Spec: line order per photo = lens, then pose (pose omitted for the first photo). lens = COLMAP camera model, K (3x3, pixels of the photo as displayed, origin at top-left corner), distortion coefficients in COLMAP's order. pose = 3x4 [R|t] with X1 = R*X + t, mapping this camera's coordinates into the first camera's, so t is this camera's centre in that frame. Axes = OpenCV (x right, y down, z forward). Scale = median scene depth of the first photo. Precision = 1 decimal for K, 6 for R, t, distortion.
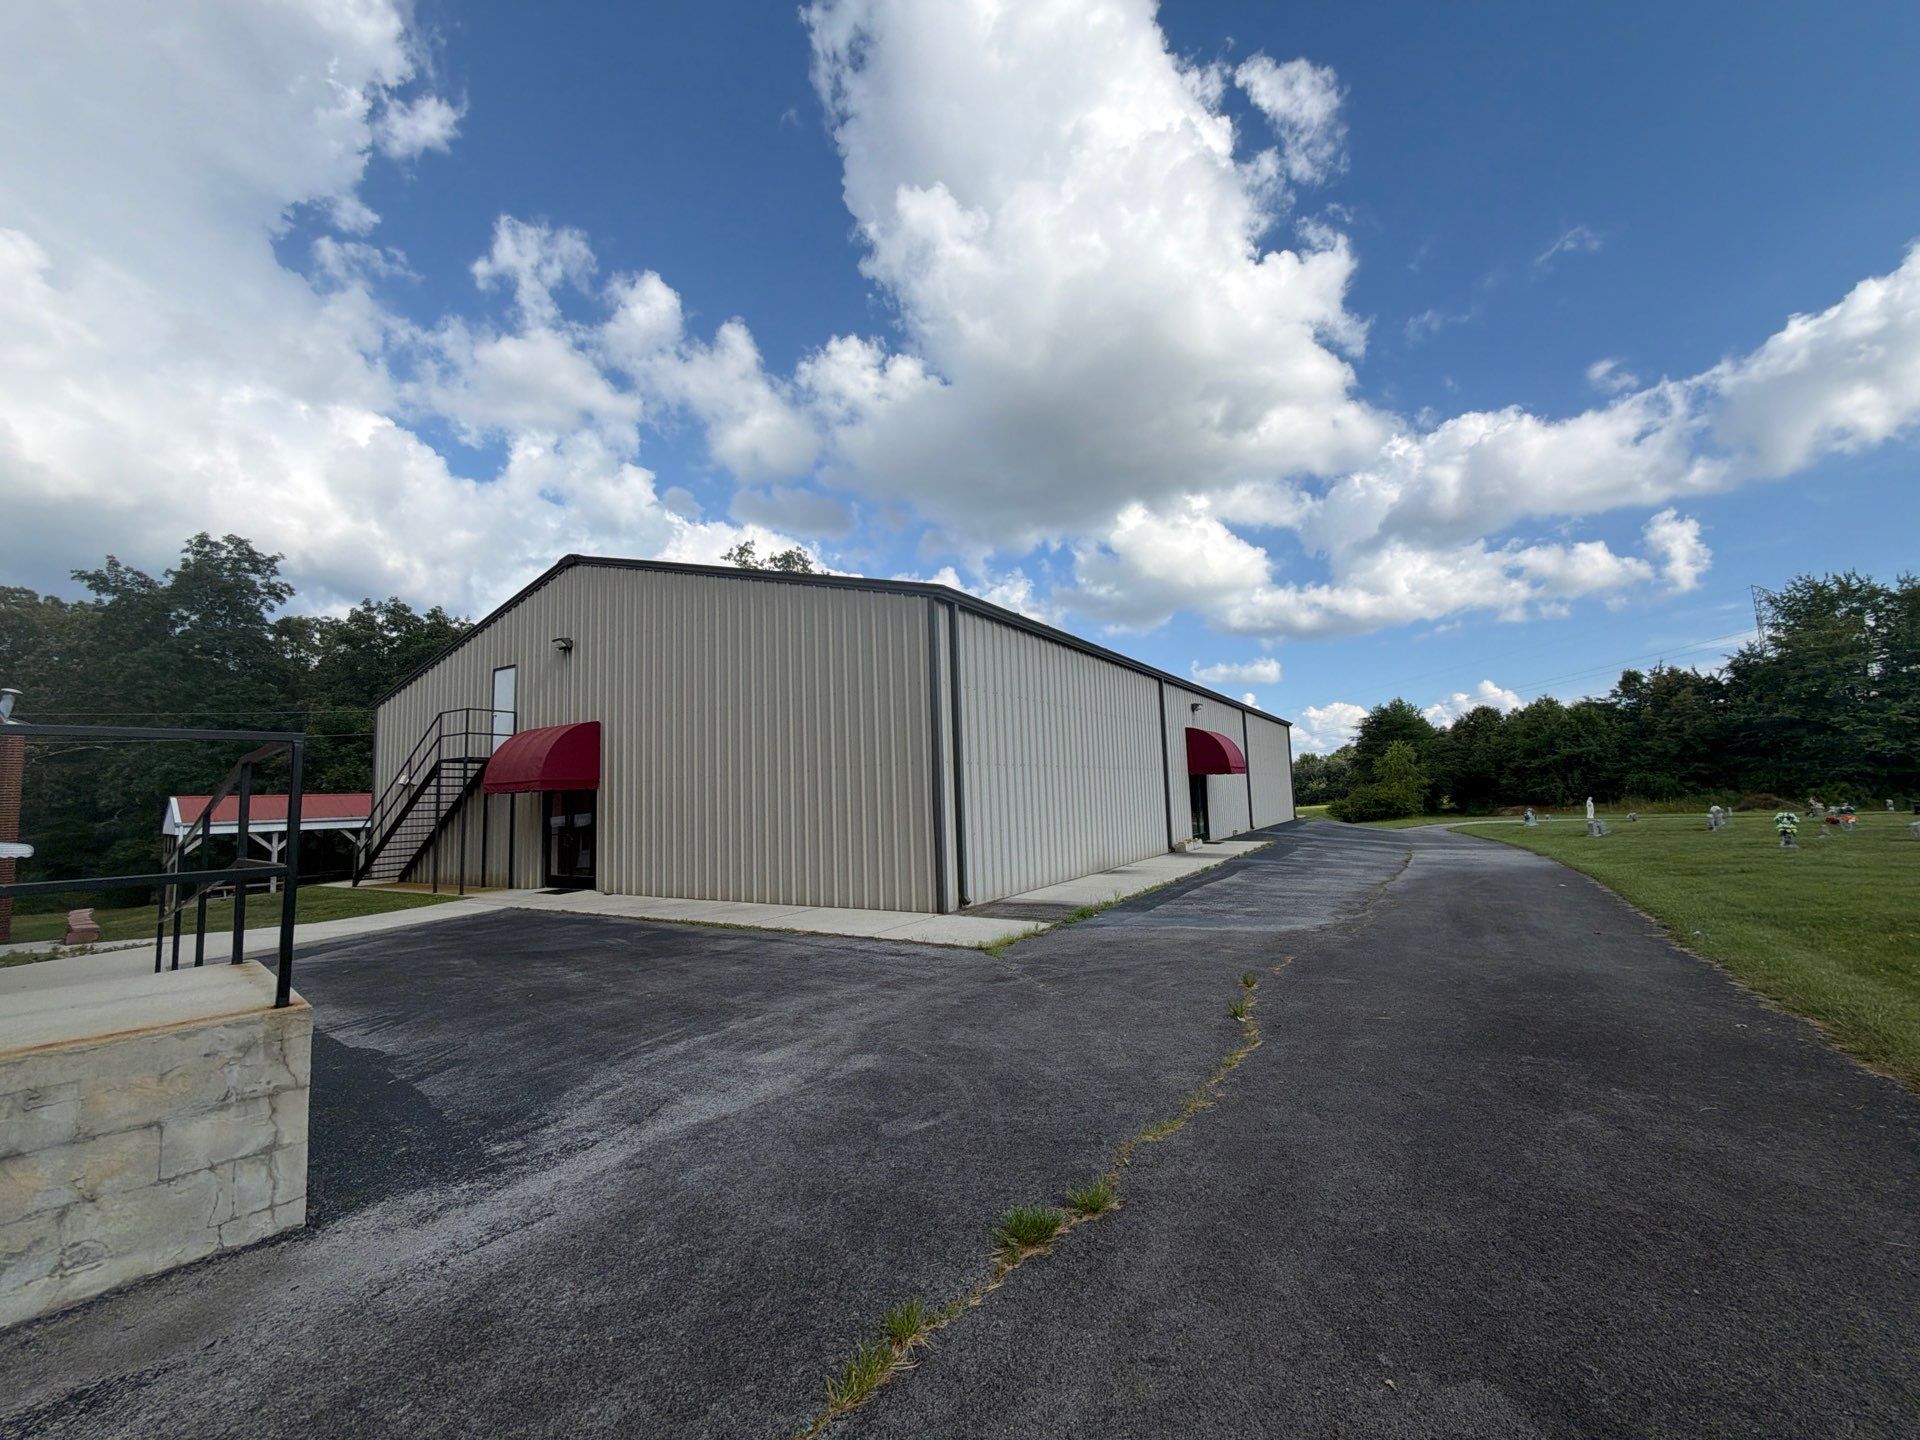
lens RADIAL K [[763.6, 0, 964.0], [0, 763.6, 726.3], [0, 0, 1]] dist [0.000132, 0.000025]
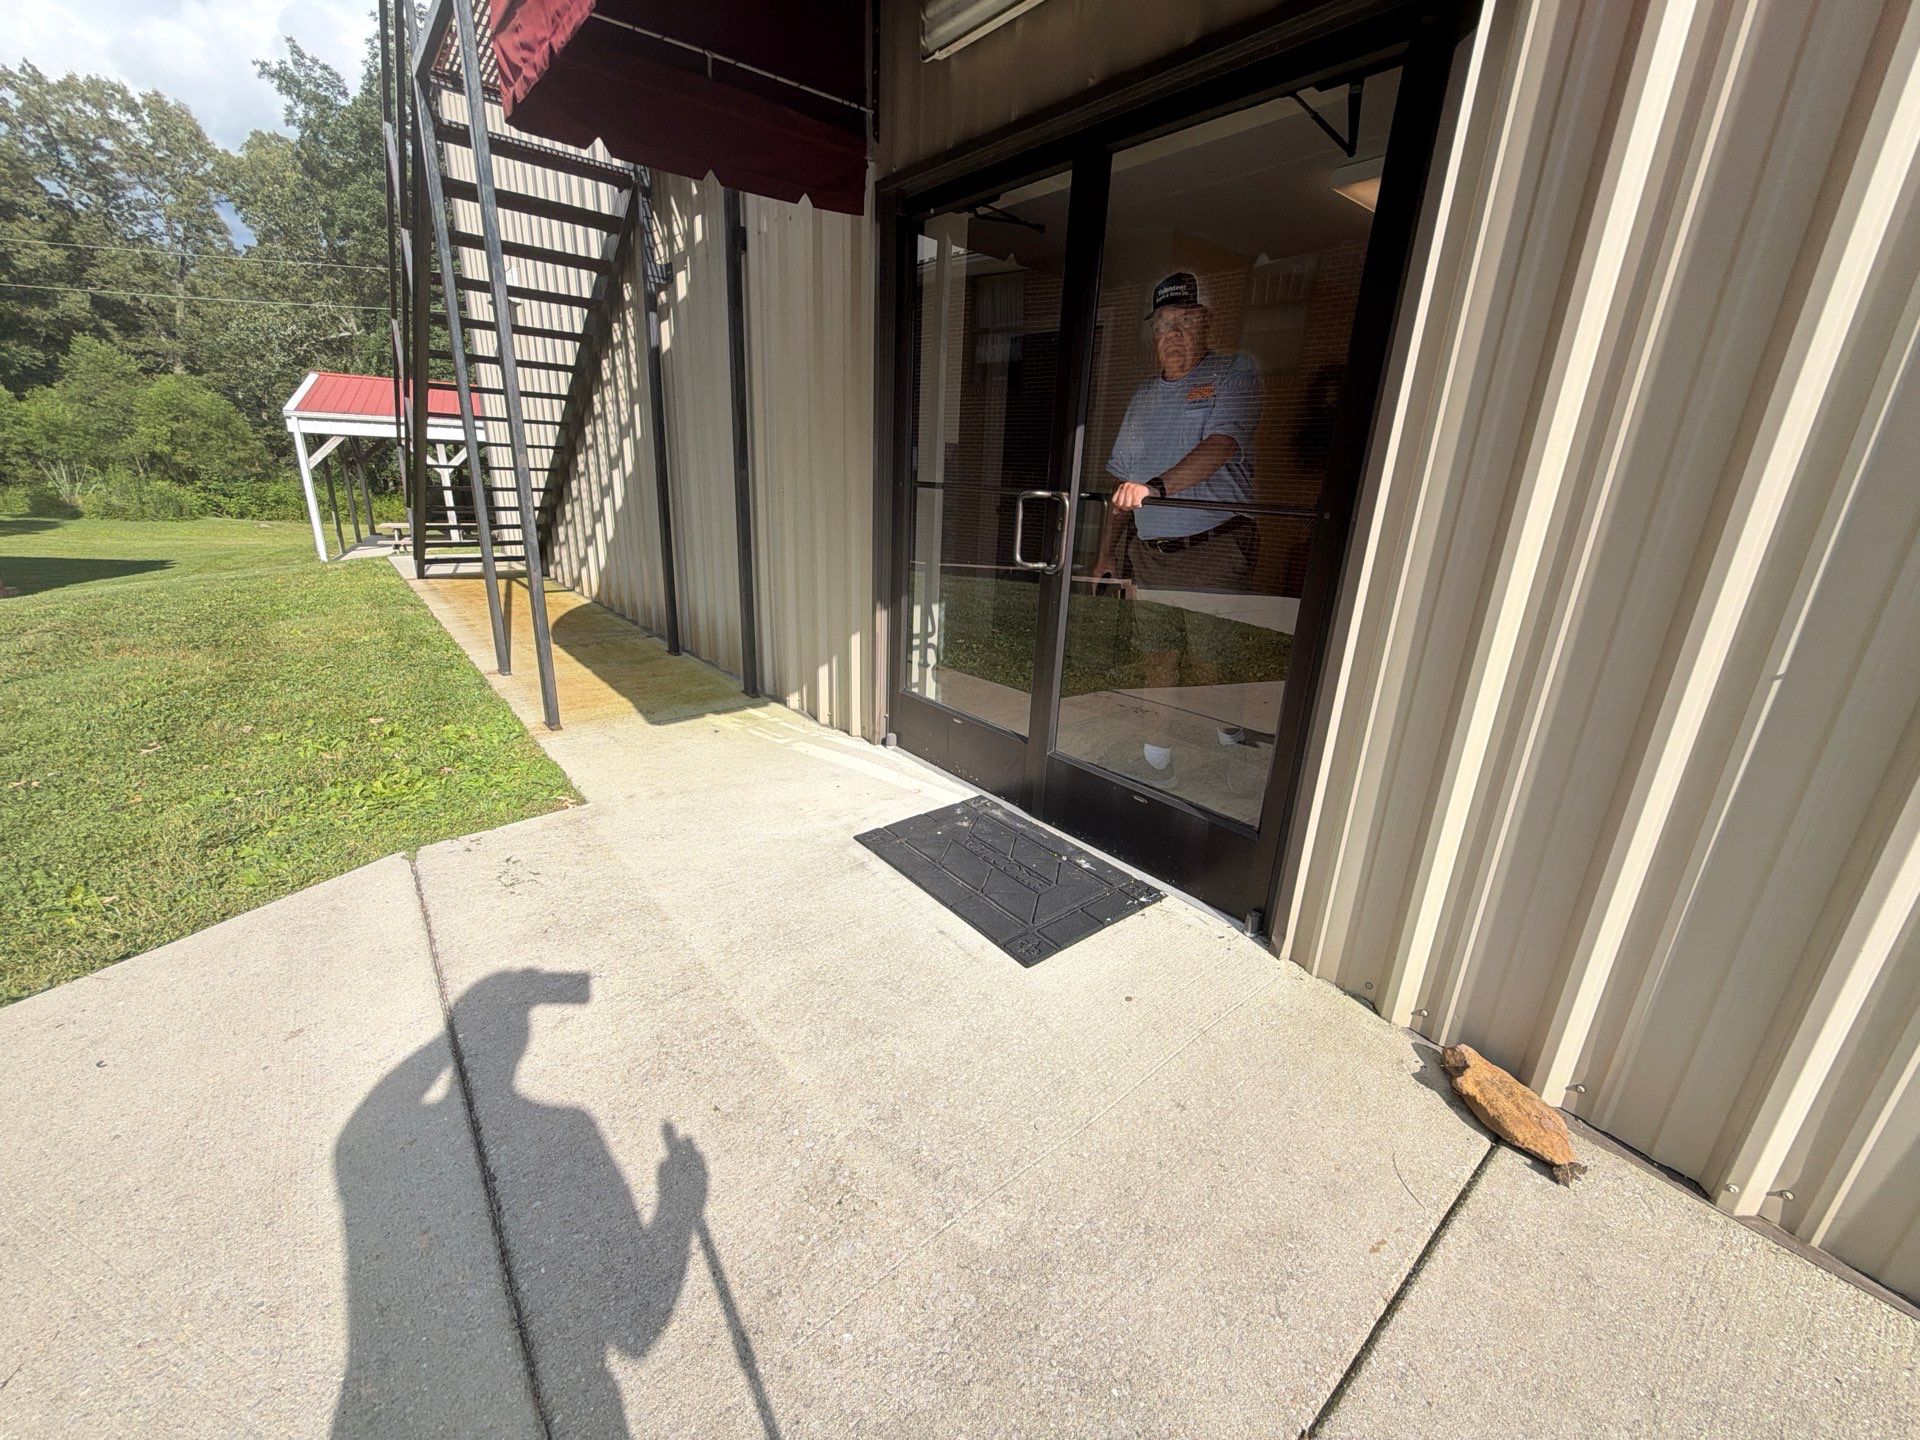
lens RADIAL K [[763.6, 0, 957.0], [0, 763.6, 720.9], [0, 0, 1]] dist [0.000132, 0.000025]
pose [[0.943742, 0.172576, -0.282080, -0.191989], [-0.045983, 0.913221, 0.404862, 0.048123], [0.327471, -0.369114, 0.869780, 0.326760]]
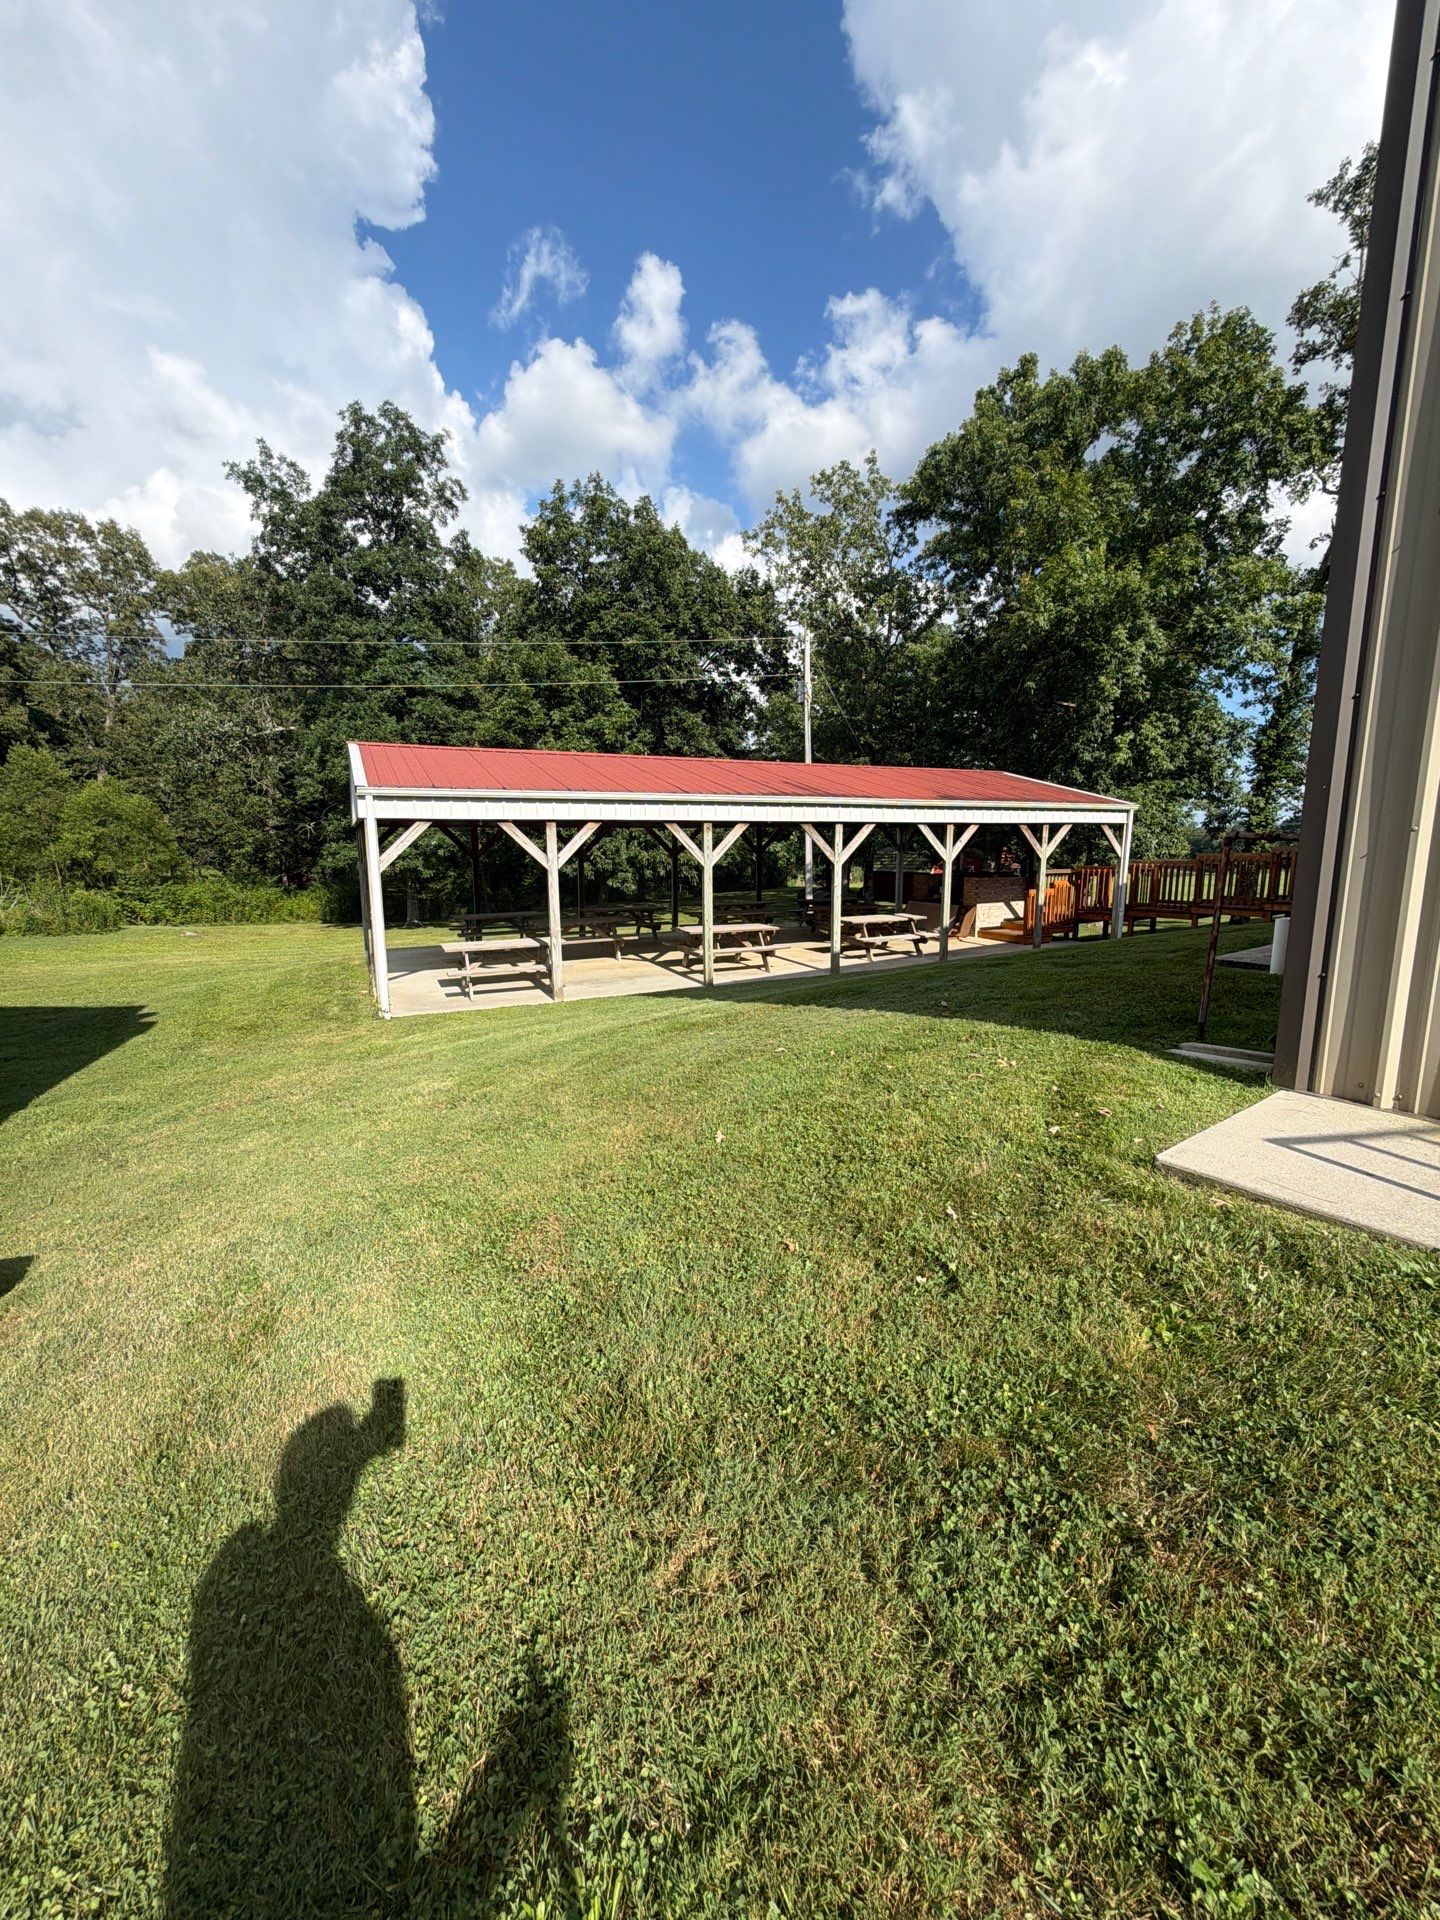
lens RADIAL K [[763.6, 0, 721.5], [0, 763.6, 965.2], [0, 0, 1]] dist [0.000132, 0.000025]
pose [[0.925006, 0.091527, -0.368765, -0.408896], [0.007711, 0.965830, 0.259061, 0.066995], [0.379875, -0.242476, 0.892693, 0.405261]]
